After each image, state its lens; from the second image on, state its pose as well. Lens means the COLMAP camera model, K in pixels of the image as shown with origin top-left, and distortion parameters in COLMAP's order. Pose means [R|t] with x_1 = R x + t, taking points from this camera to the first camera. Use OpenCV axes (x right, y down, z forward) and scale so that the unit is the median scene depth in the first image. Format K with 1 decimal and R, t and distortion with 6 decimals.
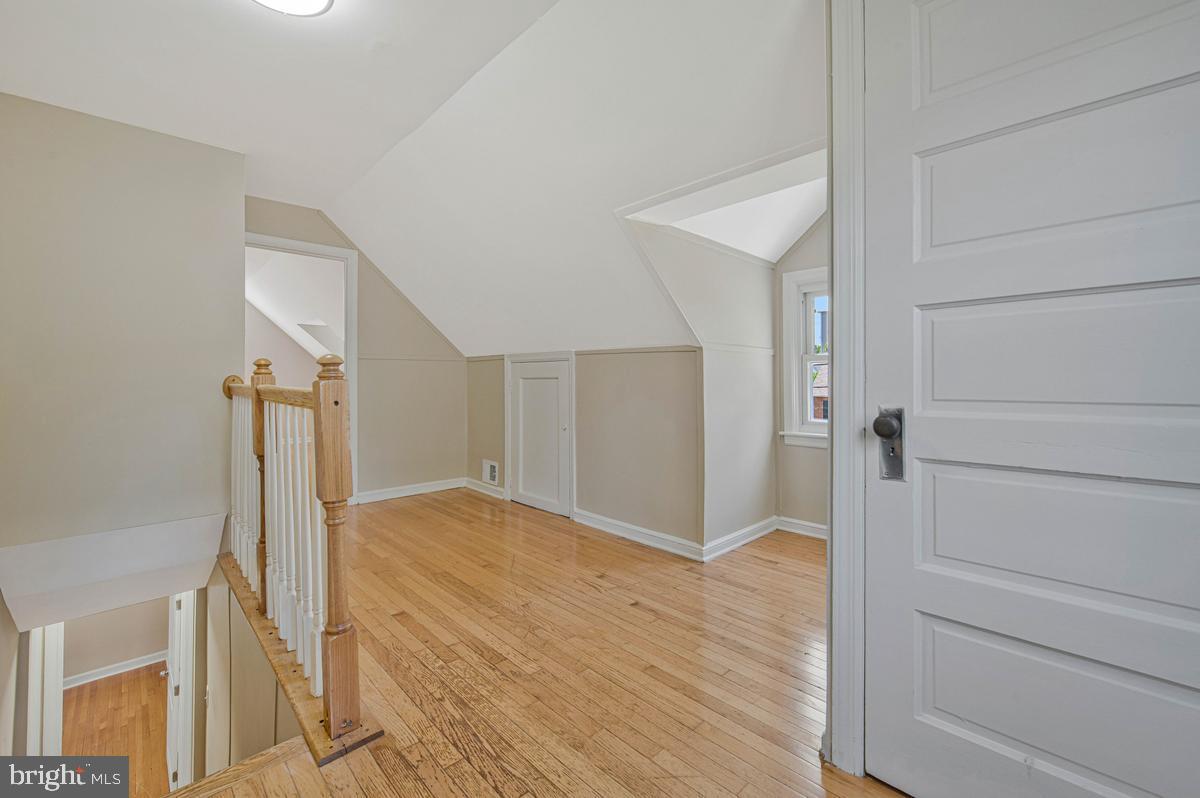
lens RADIAL K [[502.1, 0, 605.3], [0, 502.1, 375.2], [0, 0, 1]] dist [-0.000169, 0.000255]
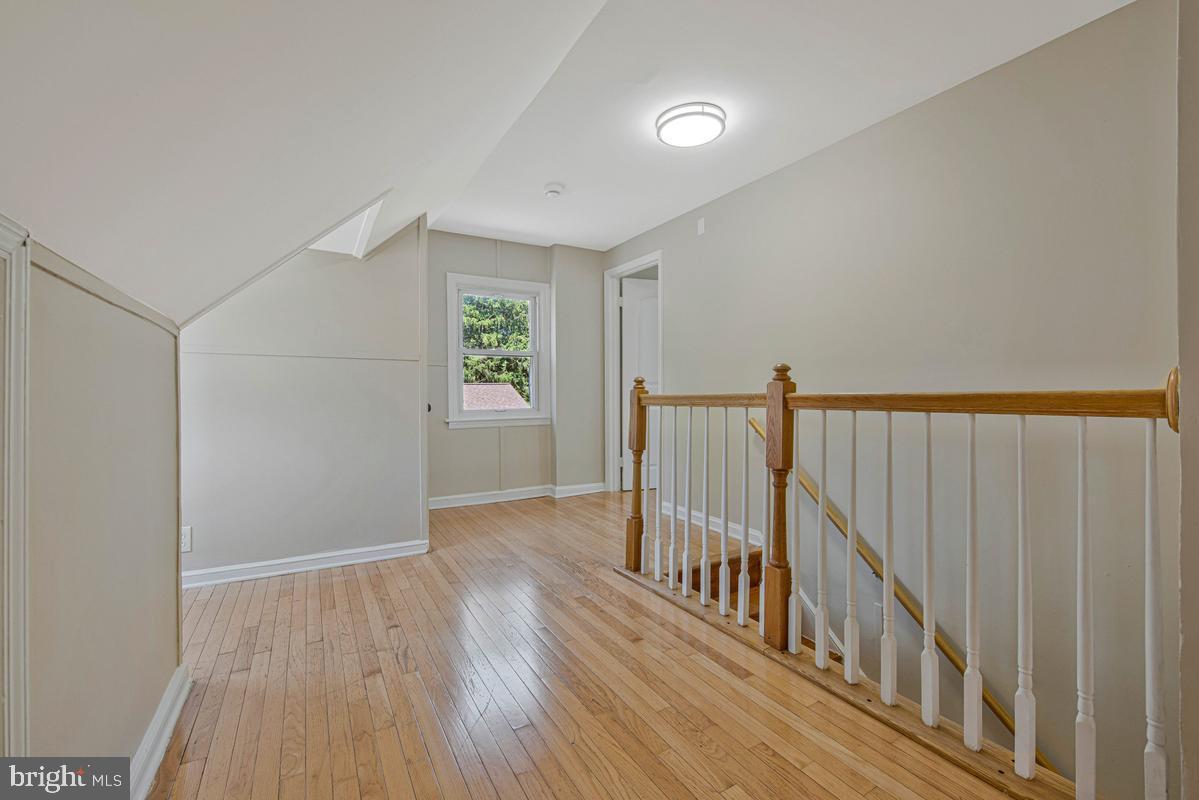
lens RADIAL K [[494.5, 0, 600.5], [0, 494.5, 396.4], [0, 0, 1]] dist [-0.004086, -0.003511]
pose [[-0.968692, 0.002775, 0.248249, -0.523016], [0.001596, 0.999986, -0.004953, 0.030934], [-0.248260, -0.004402, -0.968683, 1.731174]]
